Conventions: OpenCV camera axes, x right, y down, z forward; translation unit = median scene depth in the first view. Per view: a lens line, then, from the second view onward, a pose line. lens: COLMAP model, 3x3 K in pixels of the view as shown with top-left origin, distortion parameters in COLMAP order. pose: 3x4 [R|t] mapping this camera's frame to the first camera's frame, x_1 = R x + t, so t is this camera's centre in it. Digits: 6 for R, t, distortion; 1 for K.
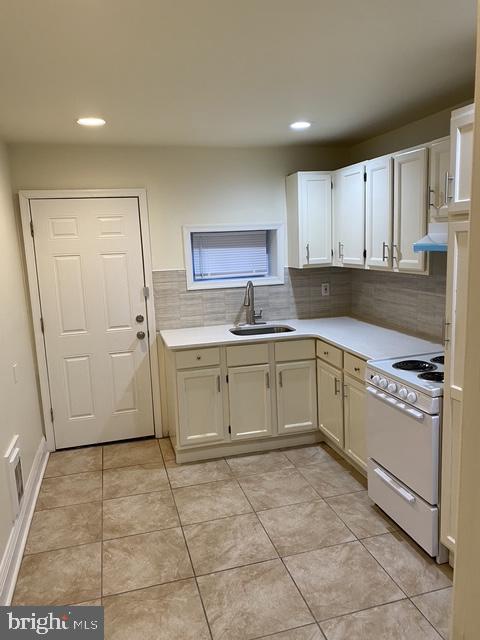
lens RADIAL K [[448.8, 0, 240.0], [0, 448.8, 320.0], [0, 0, 1]] dist [0.061220, -0.113535]
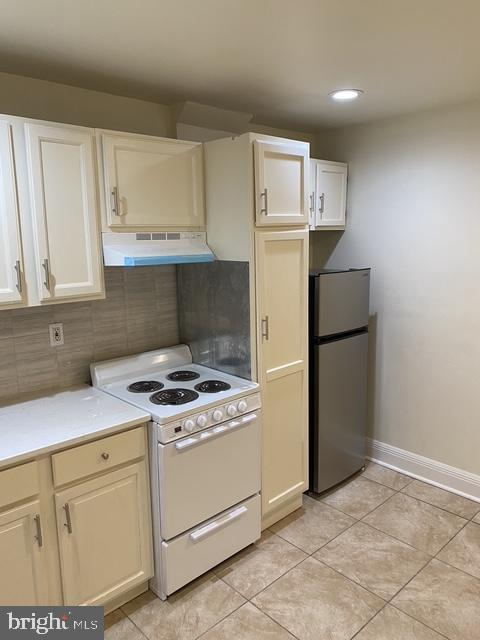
lens RADIAL K [[448.8, 0, 240.0], [0, 448.8, 320.0], [0, 0, 1]] dist [0.061220, -0.113535]
pose [[-0.446316, -0.099685, 0.889306, -0.449936], [0.191533, 0.960105, 0.203746, -0.201791], [-0.874138, 0.261267, -0.409418, 1.285120]]
